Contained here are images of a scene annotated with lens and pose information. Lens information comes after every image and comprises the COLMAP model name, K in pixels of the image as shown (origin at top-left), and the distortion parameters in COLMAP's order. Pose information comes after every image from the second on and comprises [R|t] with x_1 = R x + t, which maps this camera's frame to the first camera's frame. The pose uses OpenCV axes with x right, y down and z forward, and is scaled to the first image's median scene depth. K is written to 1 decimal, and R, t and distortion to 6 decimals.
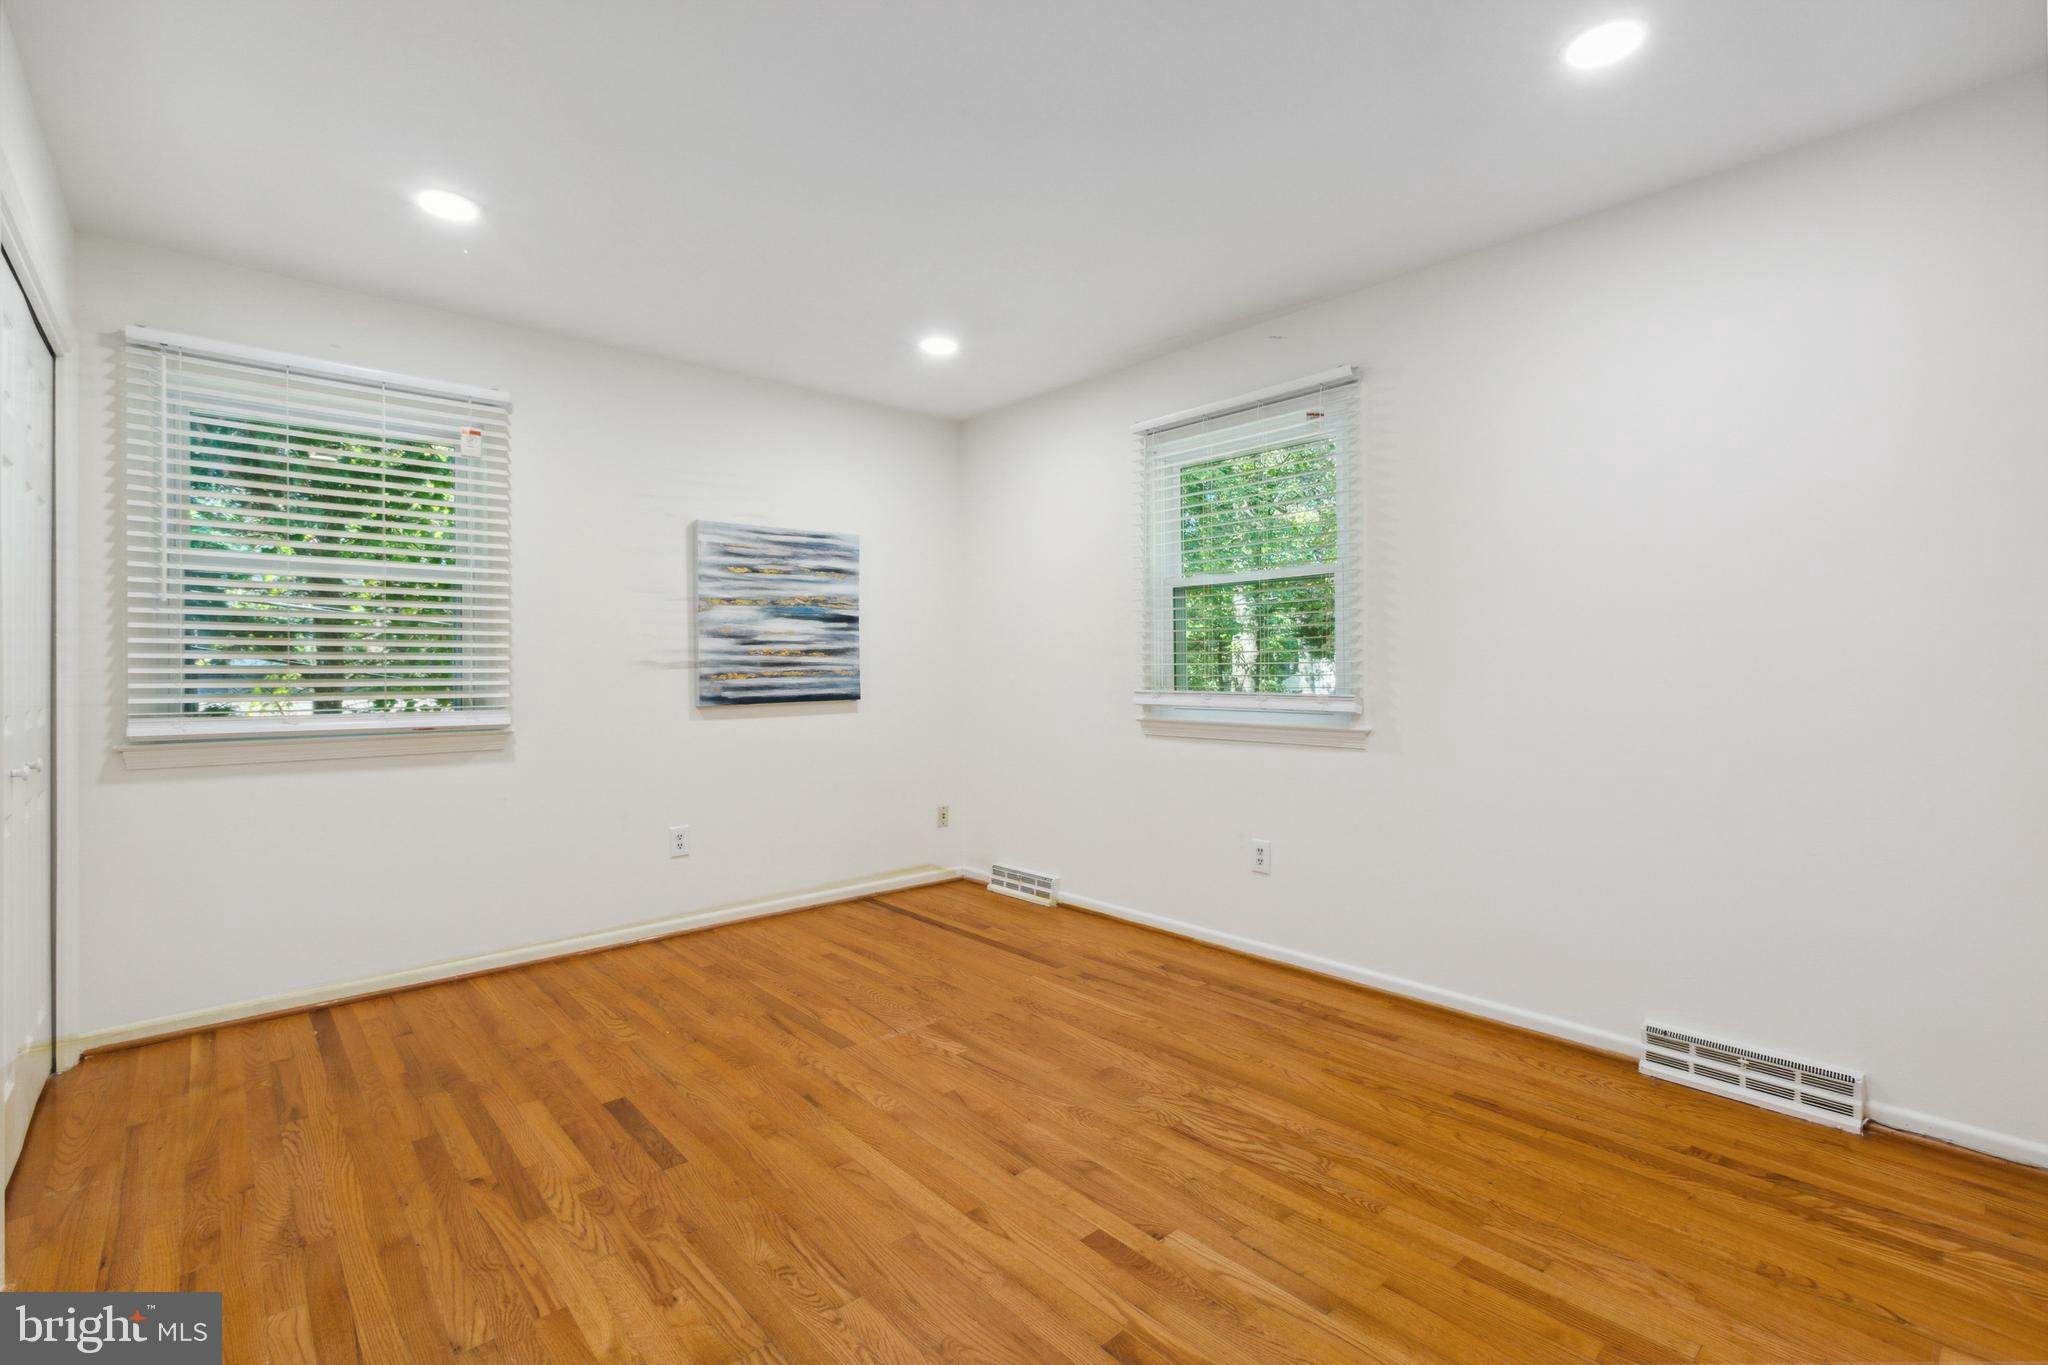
lens RADIAL K [[922.6, 0, 1023.6], [0, 922.6, 676.7], [0, 0, 1]] dist [0.000695, -0.001193]
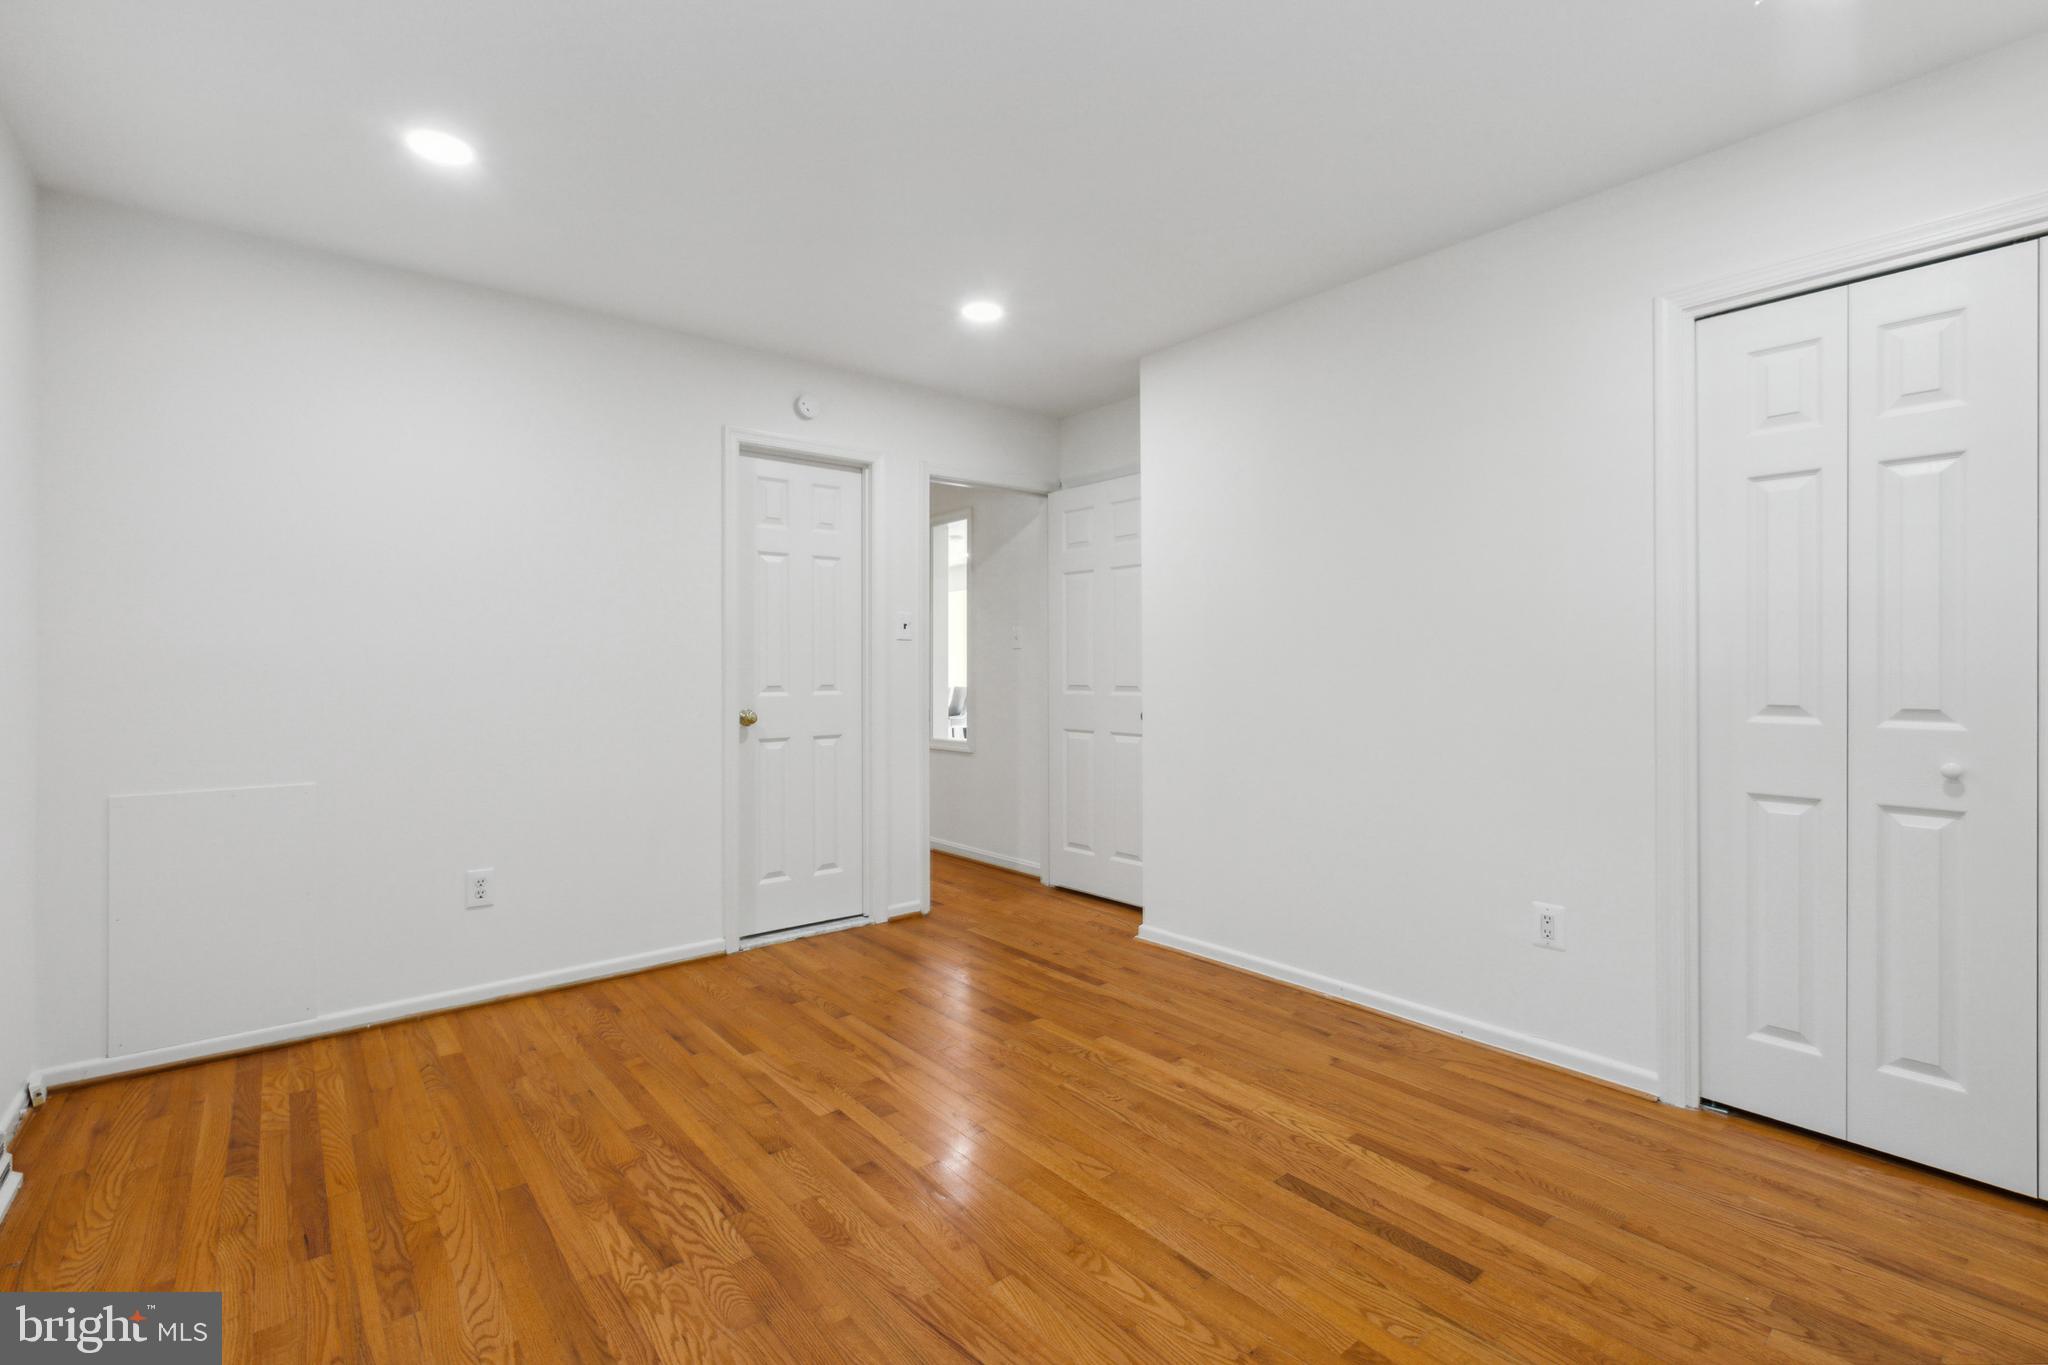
lens RADIAL K [[922.6, 0, 1024.3], [0, 922.6, 673.2], [0, 0, 1]] dist [0.000695, -0.001193]
pose [[-0.998941, 0.008311, 0.045260, -0.152827], [0.009187, 0.999774, 0.019178, -0.023948], [-0.045090, 0.019573, -0.998791, 1.952347]]
